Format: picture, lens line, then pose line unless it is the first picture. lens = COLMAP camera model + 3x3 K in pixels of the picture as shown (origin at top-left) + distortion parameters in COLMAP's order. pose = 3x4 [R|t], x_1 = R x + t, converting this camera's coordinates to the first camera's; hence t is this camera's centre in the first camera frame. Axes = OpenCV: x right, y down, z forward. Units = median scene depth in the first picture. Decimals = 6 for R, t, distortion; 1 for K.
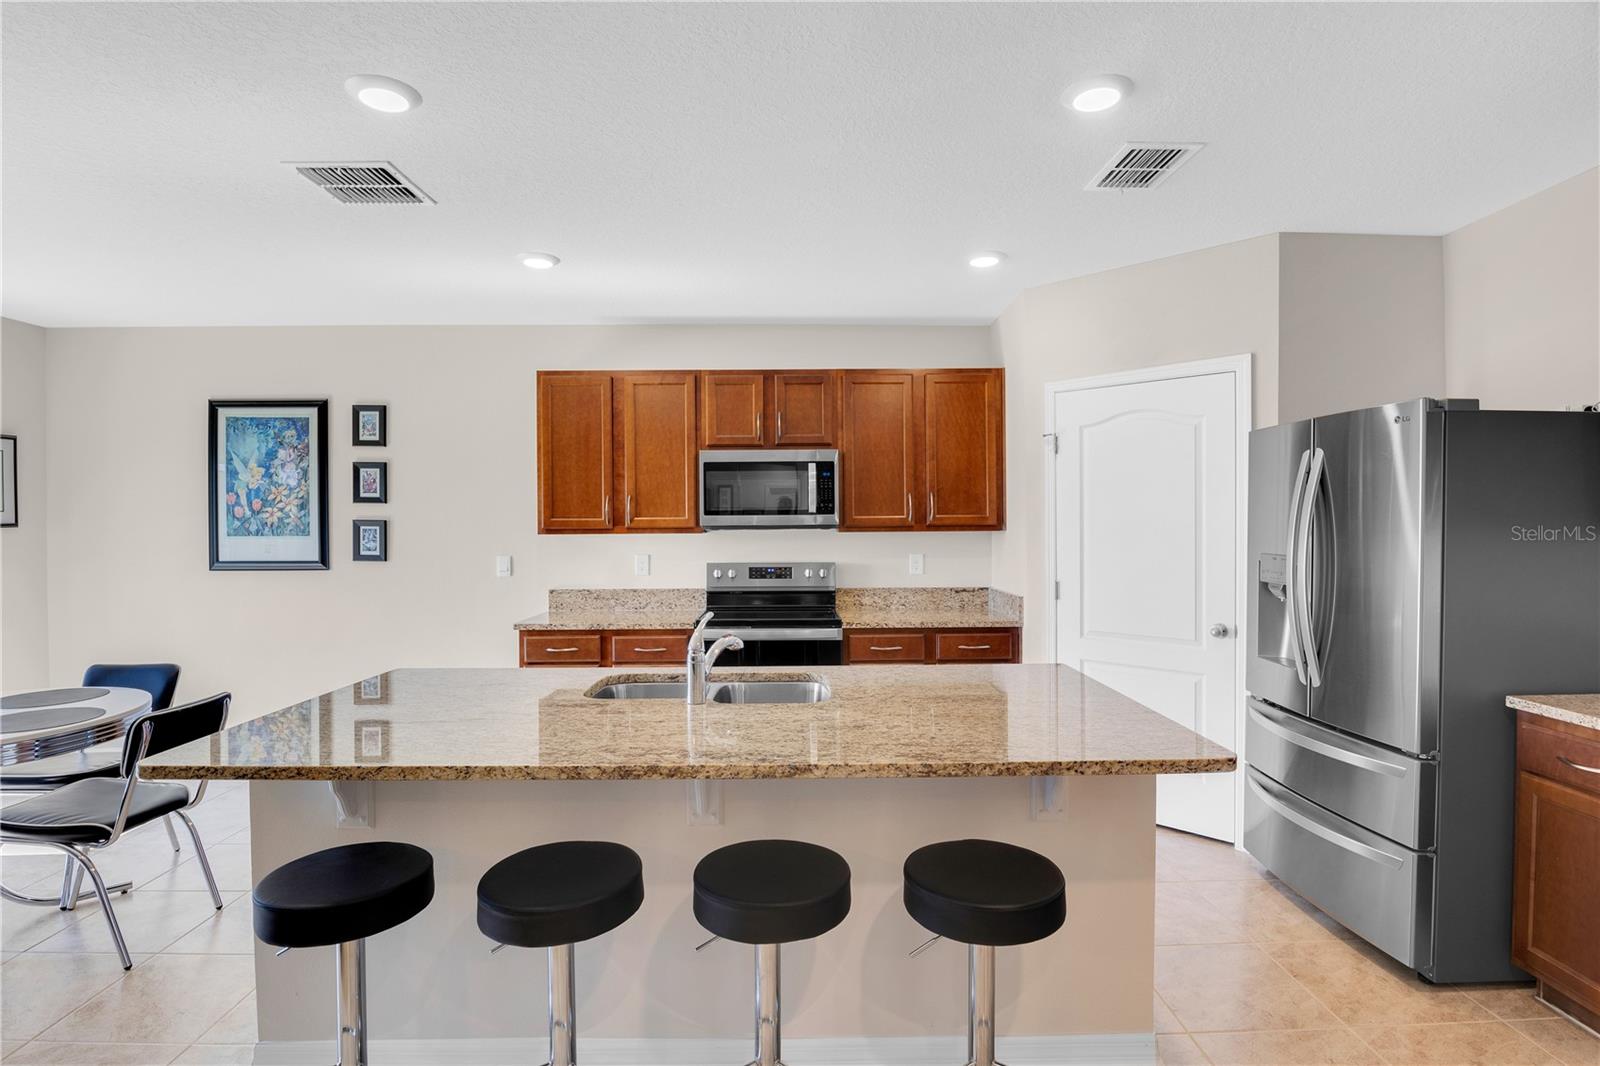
lens RADIAL K [[791.9, 0, 806.5], [0, 791.9, 531.4], [0, 0, 1]] dist [-0.015208, -0.002434]
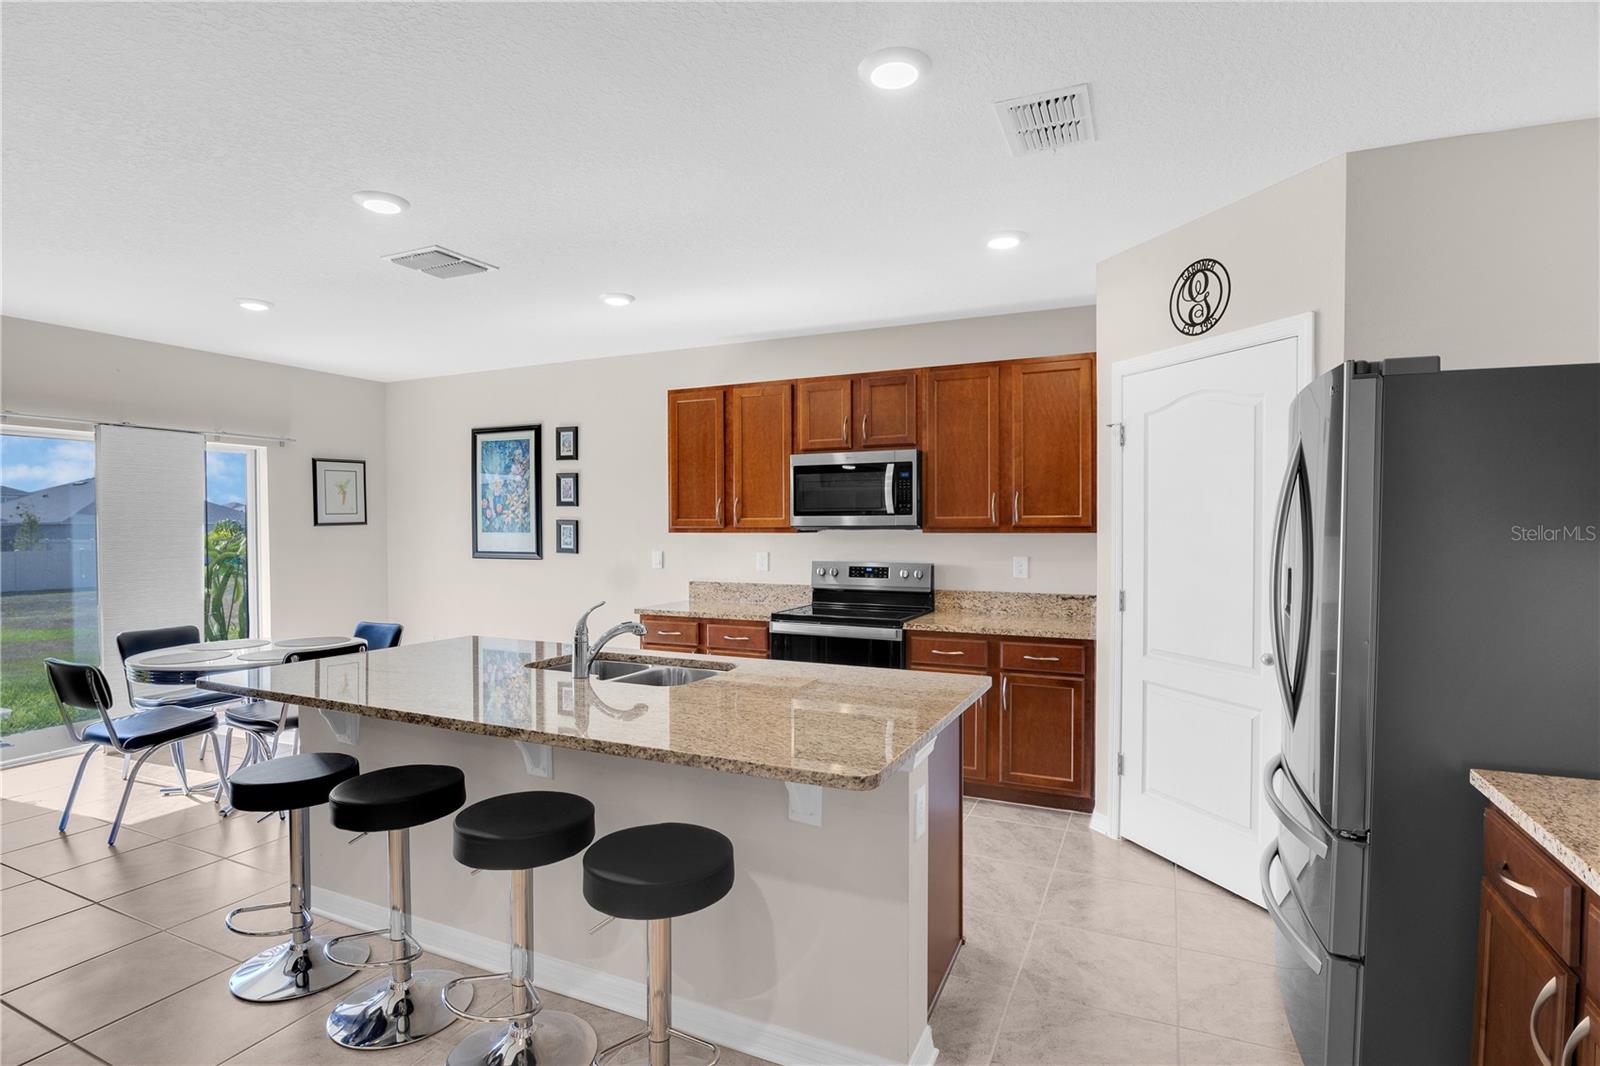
lens RADIAL K [[791.9, 0, 810.6], [0, 791.9, 540.5], [0, 0, 1]] dist [-0.015208, -0.002434]
pose [[0.901659, 0.012282, -0.432273, 0.342803], [-0.006999, 0.999880, 0.013812, -0.002176], [0.432391, -0.009428, 0.901637, 0.048811]]
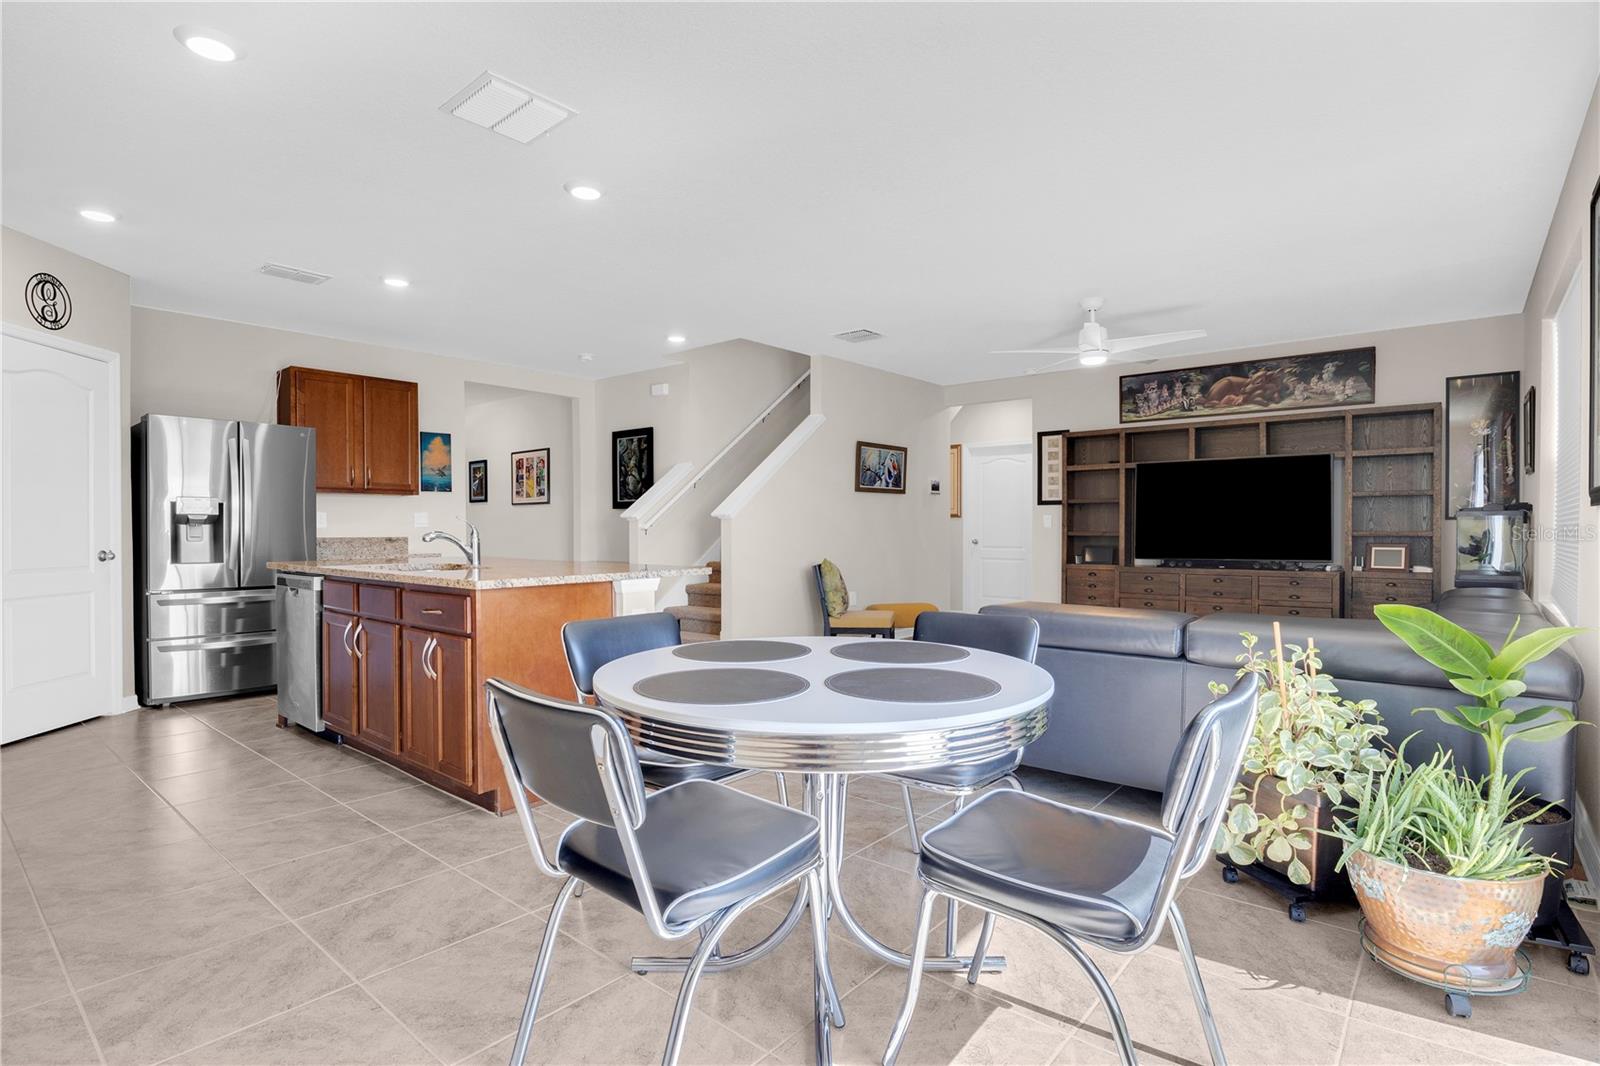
lens RADIAL K [[791.9, 0, 809.1], [0, 791.9, 539.0], [0, 0, 1]] dist [-0.015208, -0.002434]
pose [[-0.751654, -0.002502, 0.659553, -0.949875], [0.011047, 0.999805, 0.016383, 0.068811], [-0.659465, 0.019600, -0.751480, 0.933049]]
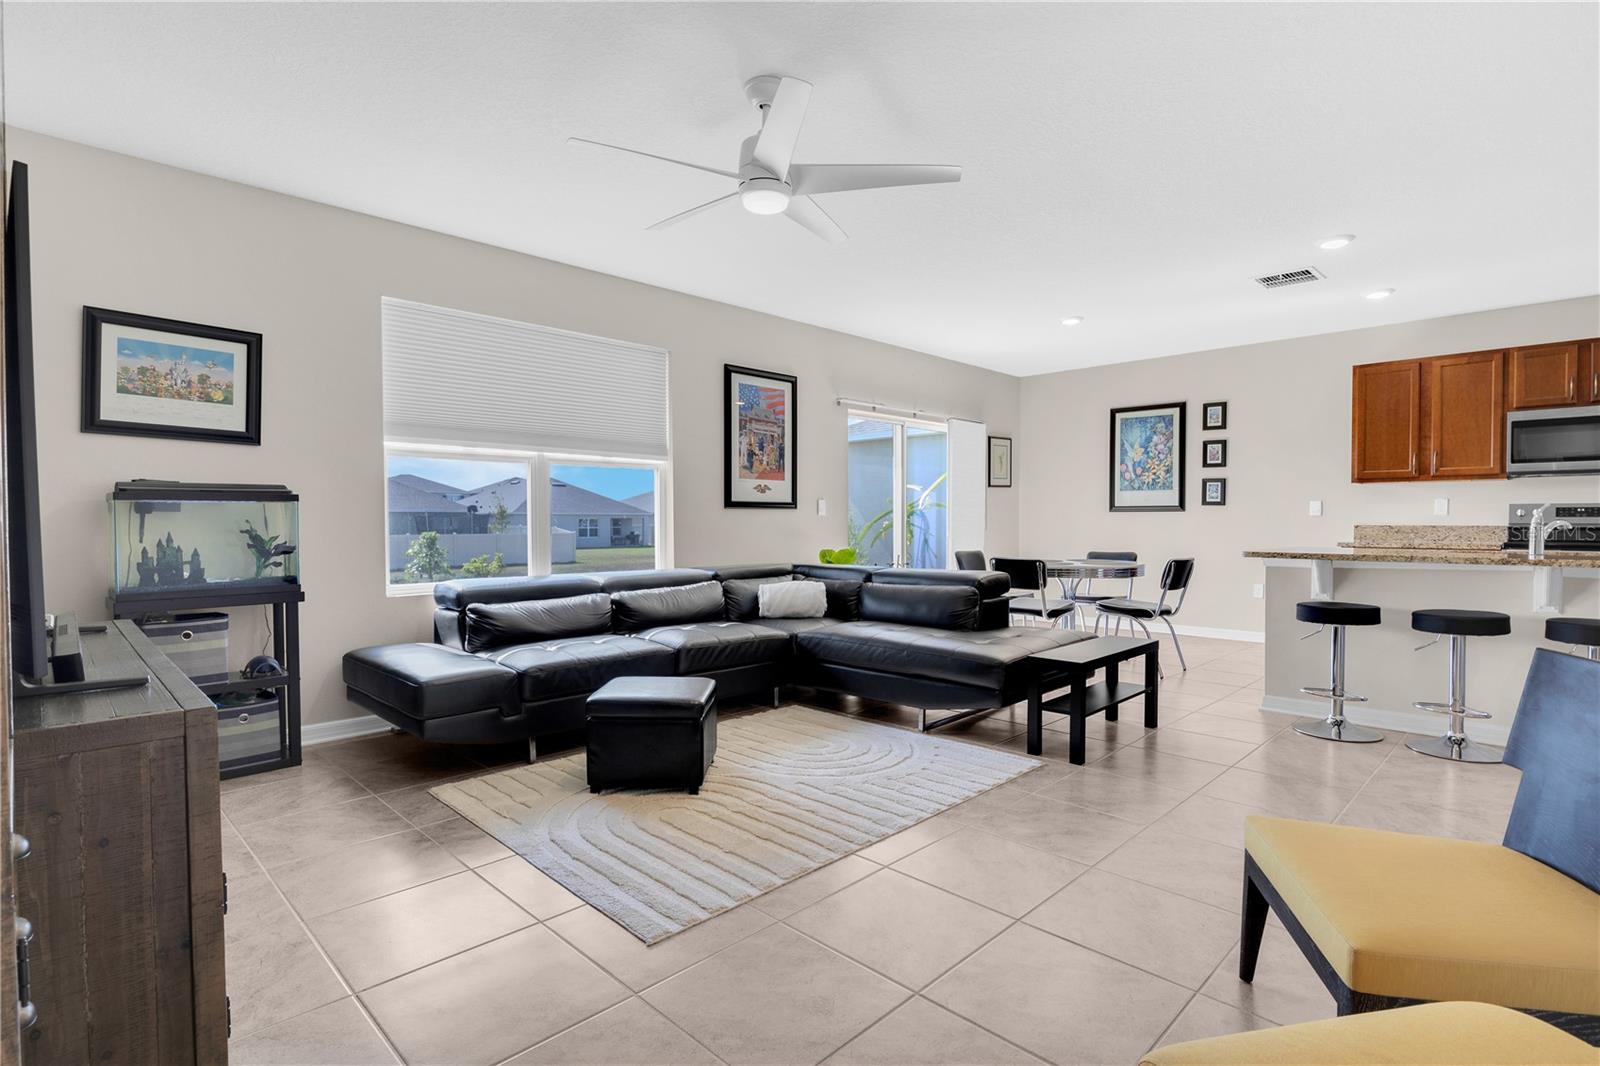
lens RADIAL K [[791.9, 0, 780.8], [0, 791.9, 538.5], [0, 0, 1]] dist [-0.015208, -0.002434]
pose [[0.682105, 0.020683, -0.730961, -0.011577], [-0.008804, 0.999760, 0.020073, 0.082201], [0.731201, -0.007256, 0.682123, -0.679391]]
